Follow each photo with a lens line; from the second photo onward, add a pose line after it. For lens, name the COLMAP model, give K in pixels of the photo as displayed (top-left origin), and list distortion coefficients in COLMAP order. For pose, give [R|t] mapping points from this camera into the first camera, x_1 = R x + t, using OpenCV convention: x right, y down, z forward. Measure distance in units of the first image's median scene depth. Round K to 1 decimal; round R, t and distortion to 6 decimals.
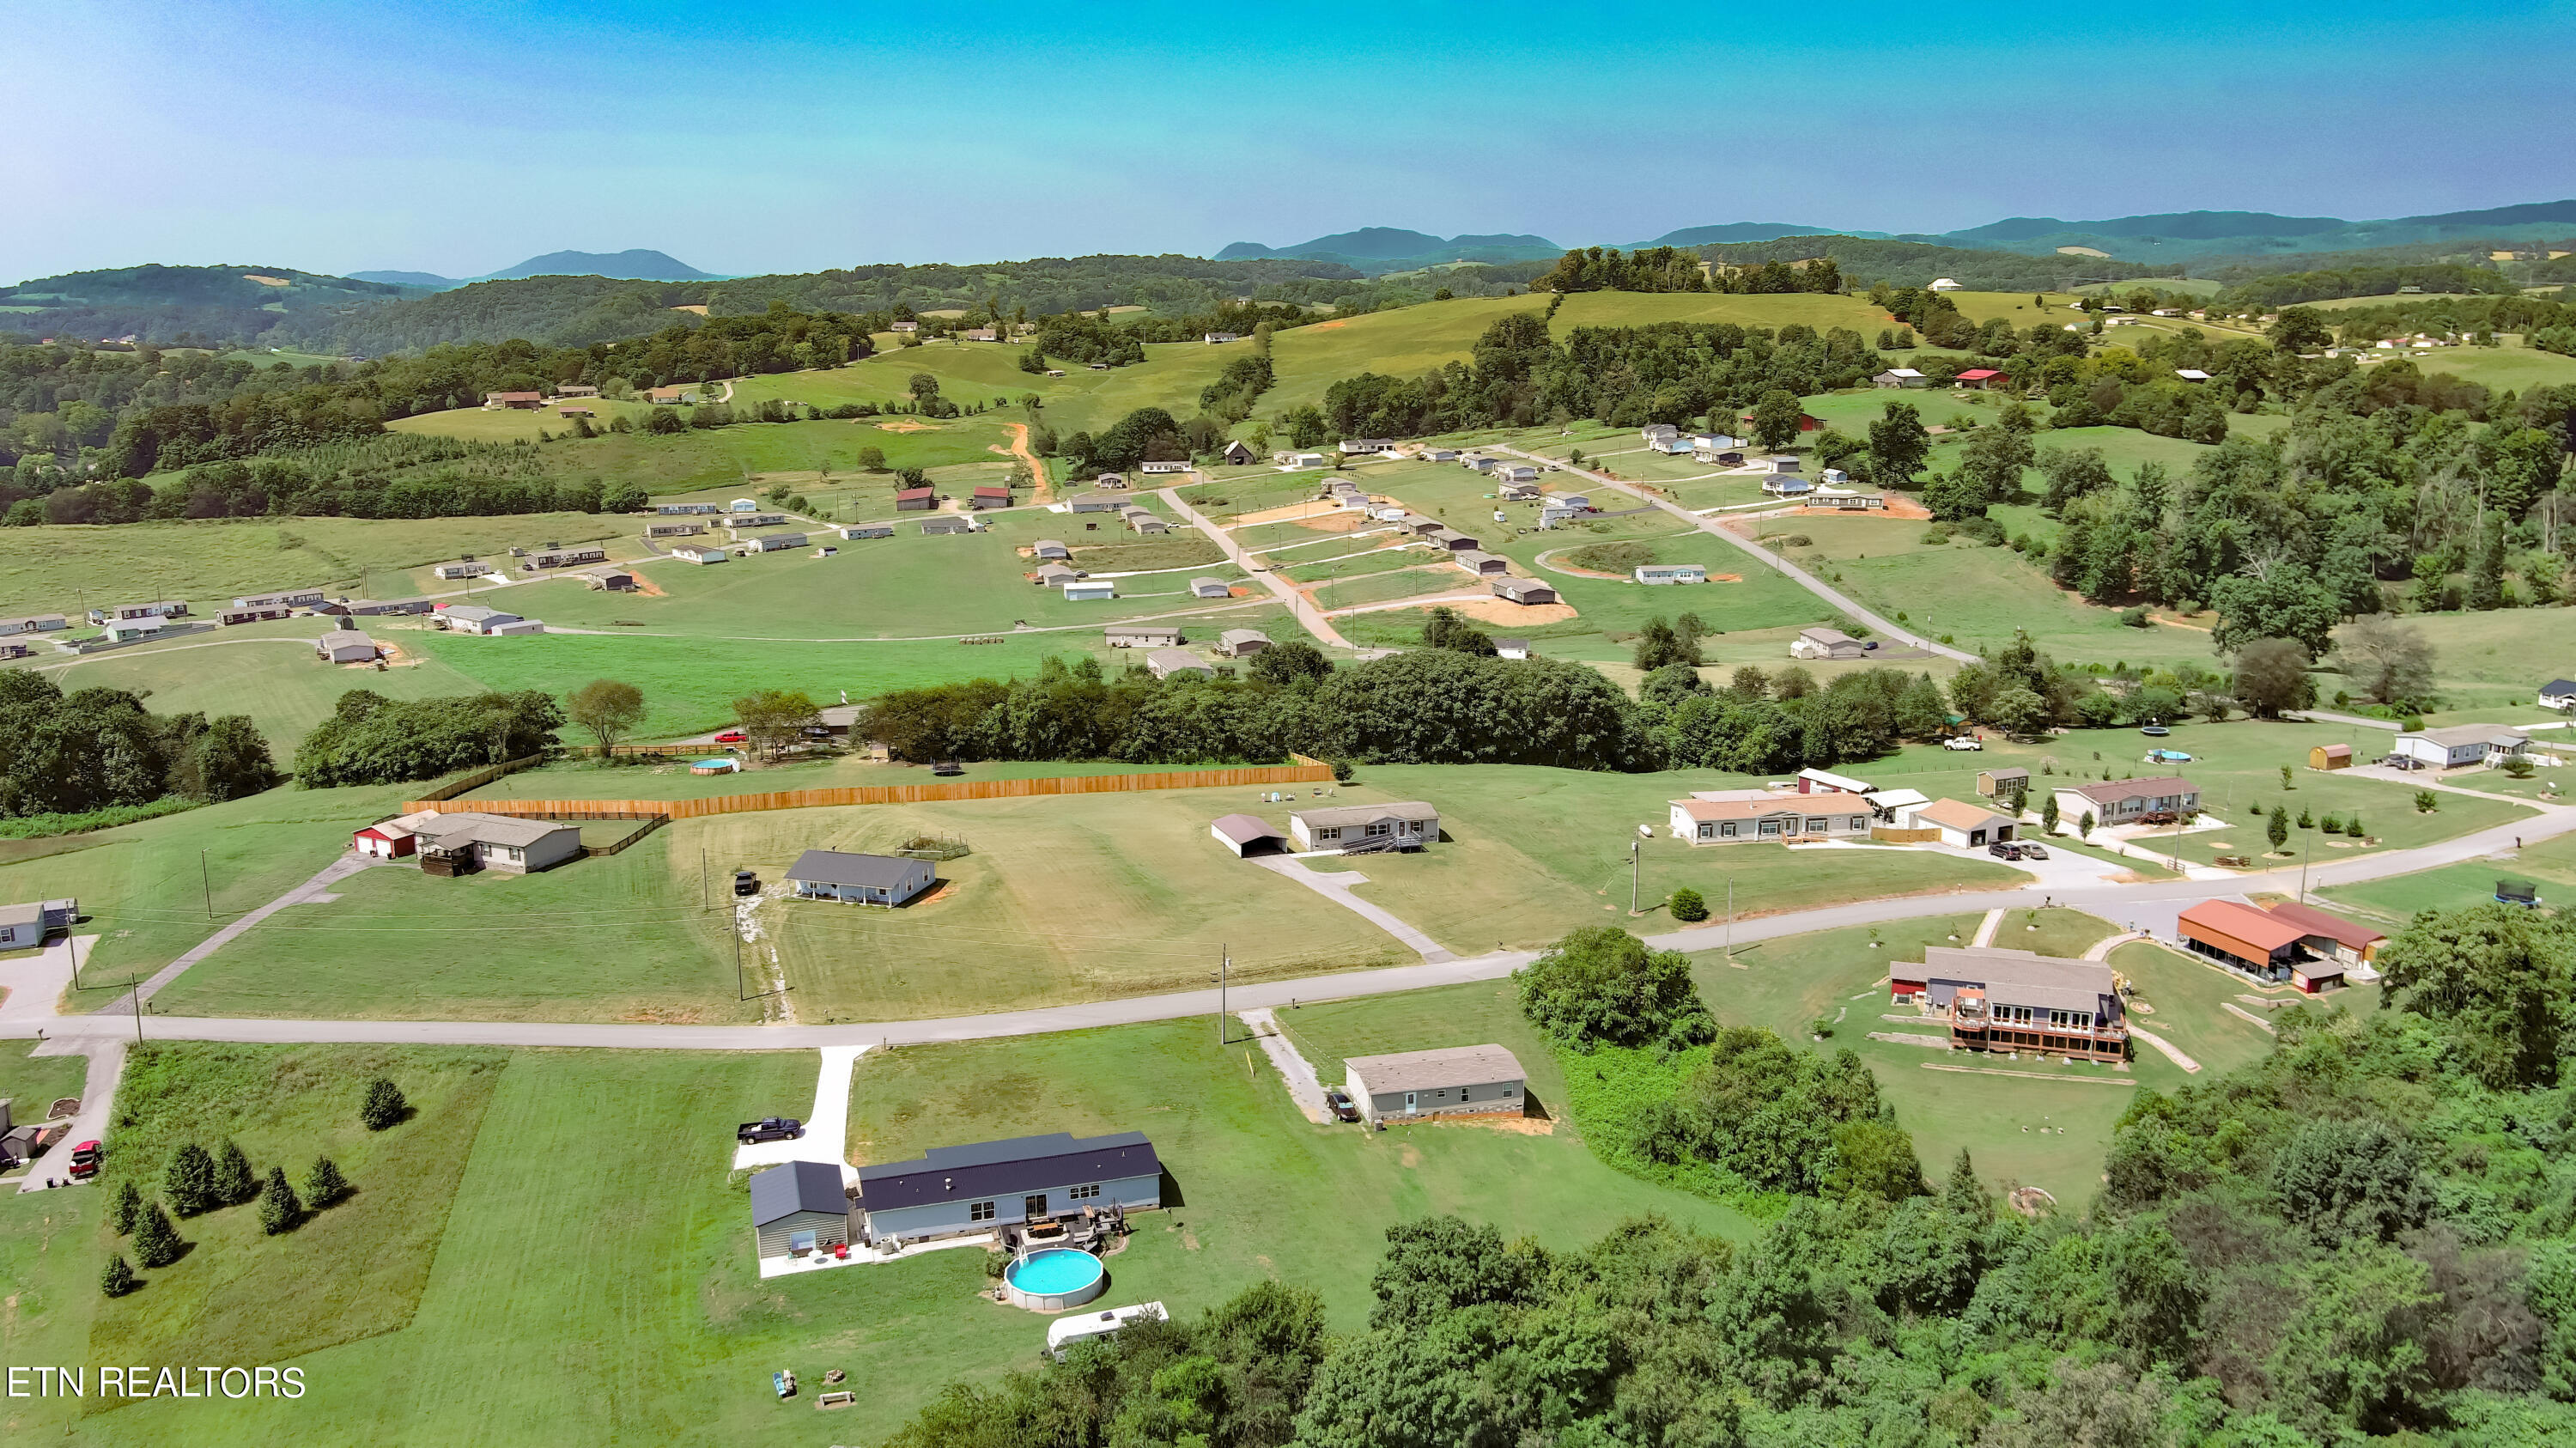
lens RADIAL K [[2037.6, 0, 1288.0], [0, 2037.6, 724.0], [0, 0, 1]] dist [0.037408, -0.066938]
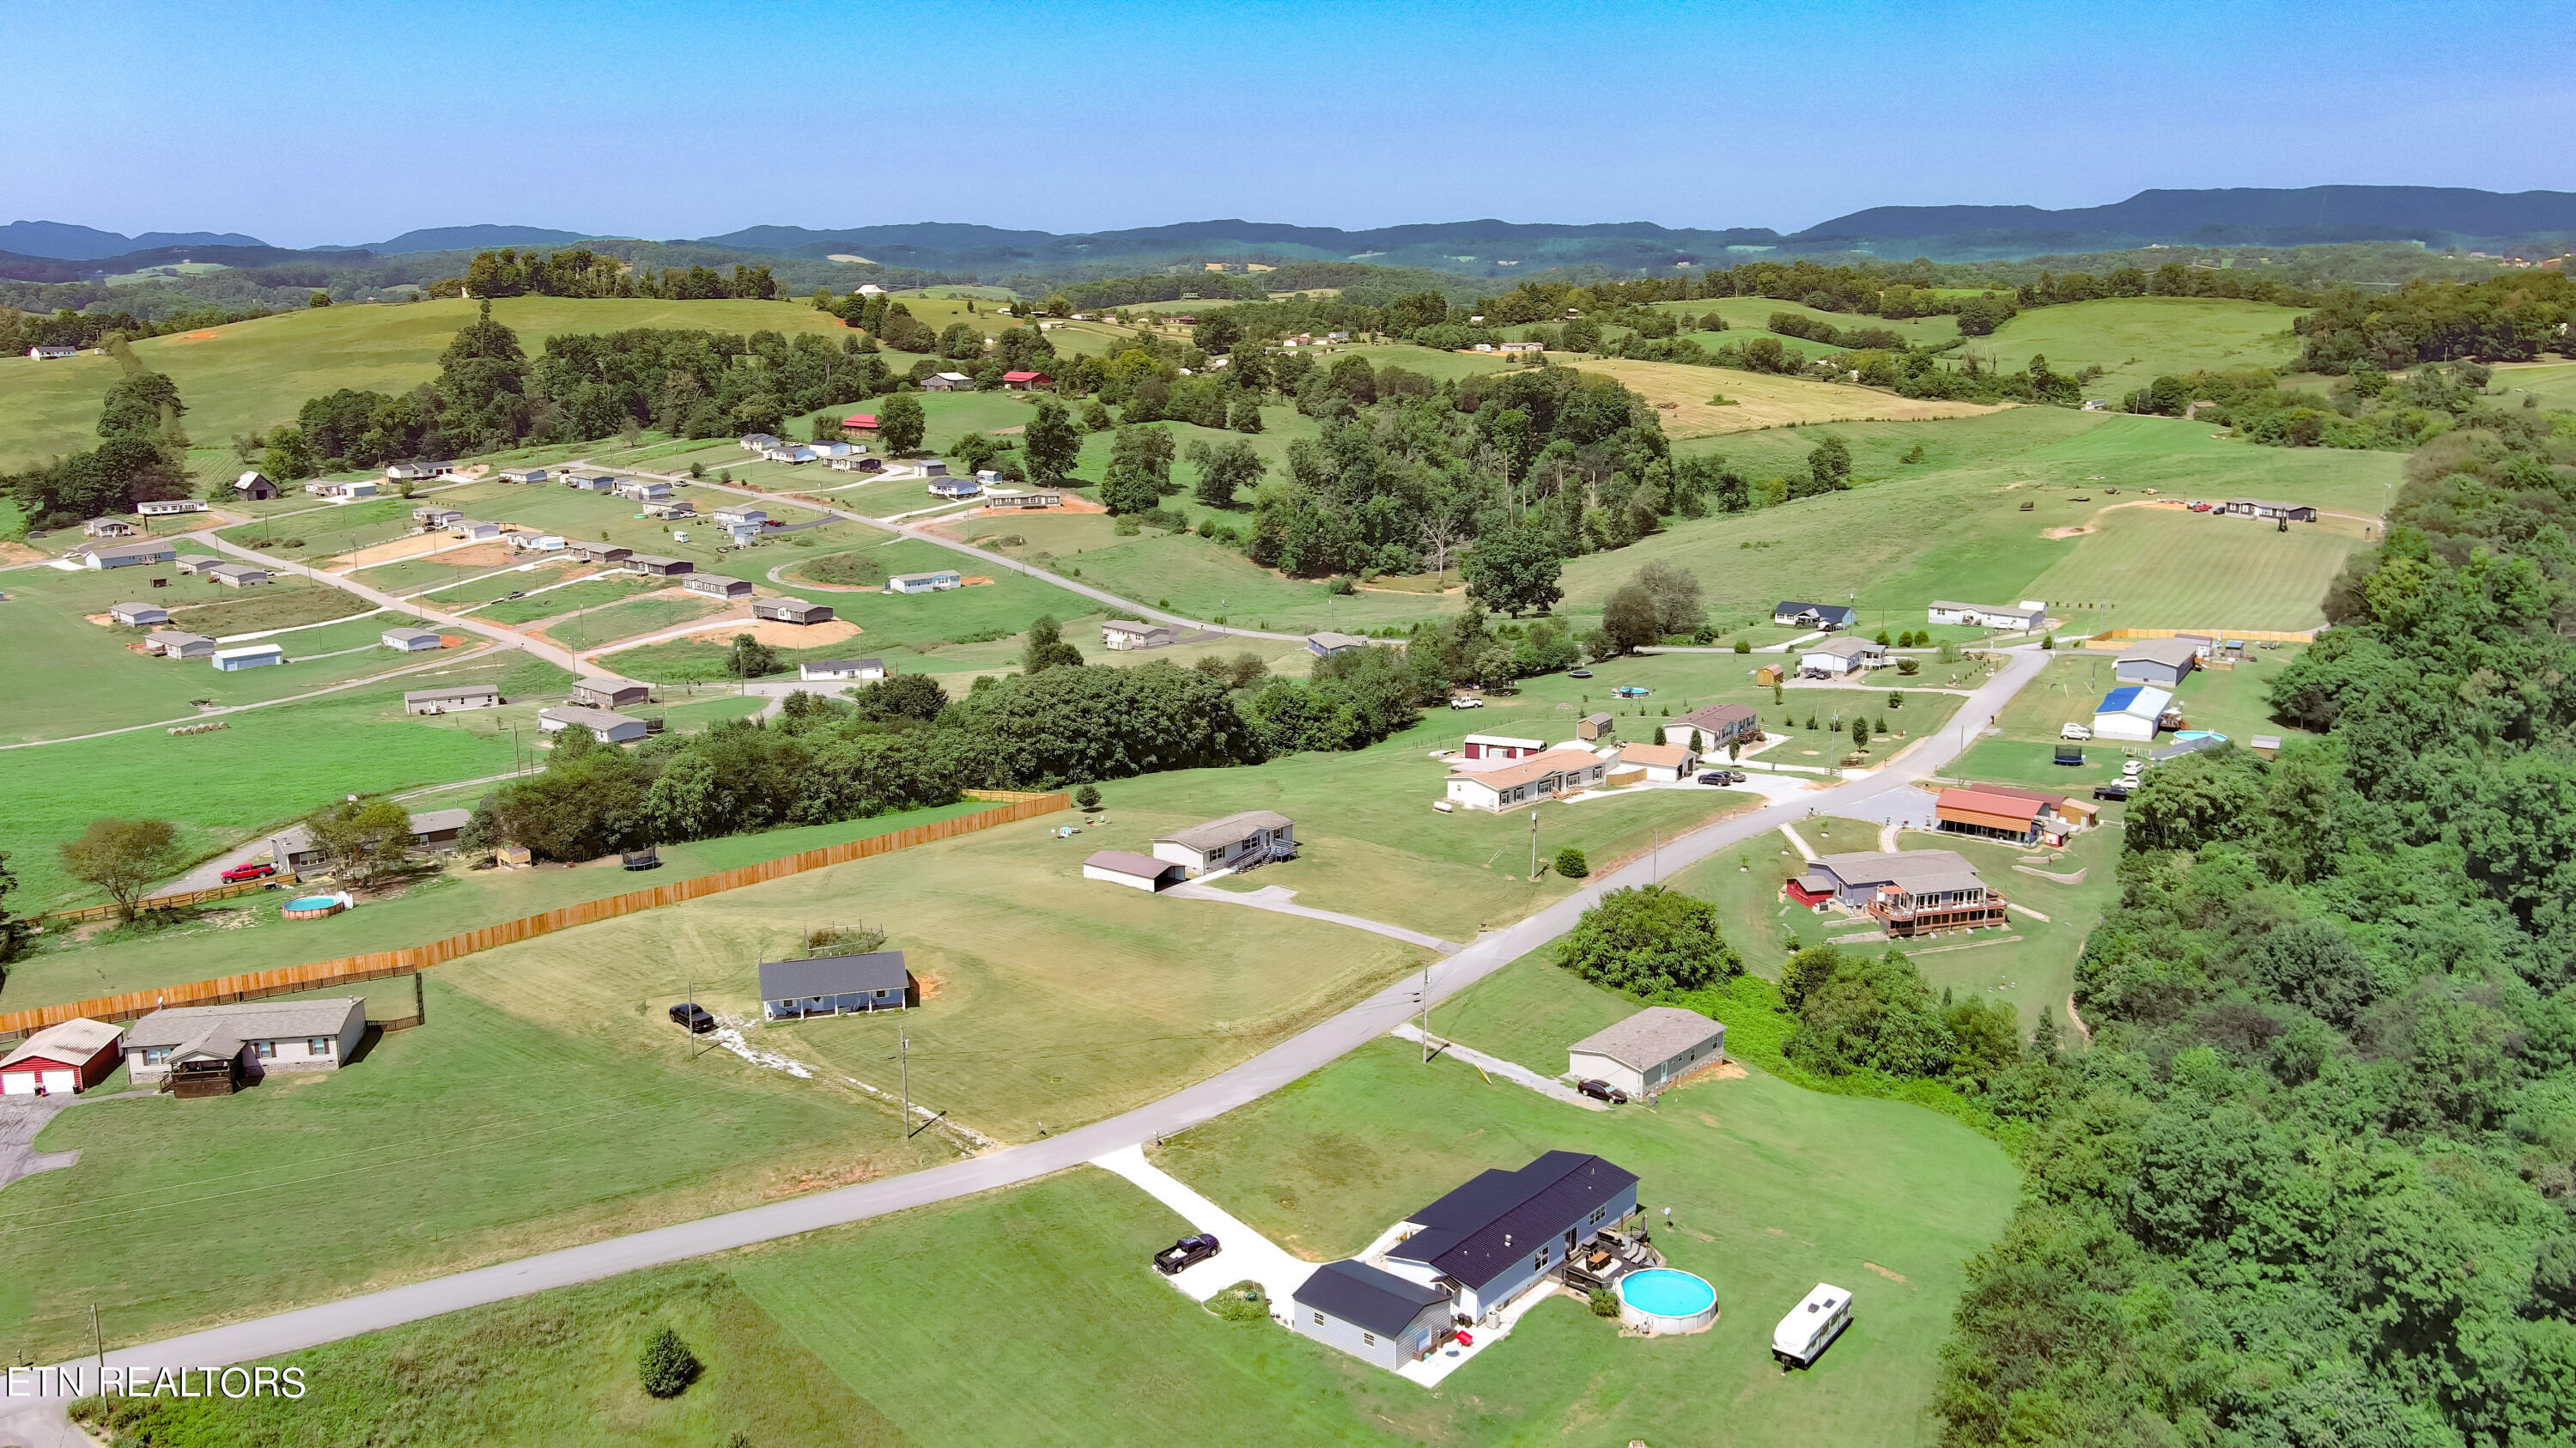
lens RADIAL K [[2037.6, 0, 1288.0], [0, 2037.6, 724.0], [0, 0, 1]] dist [0.037408, -0.066938]
pose [[0.822727, -0.117998, 0.556055, -0.370036], [0.119448, 0.992264, 0.033830, -0.028036], [-0.555745, 0.038587, 0.830457, 0.129268]]
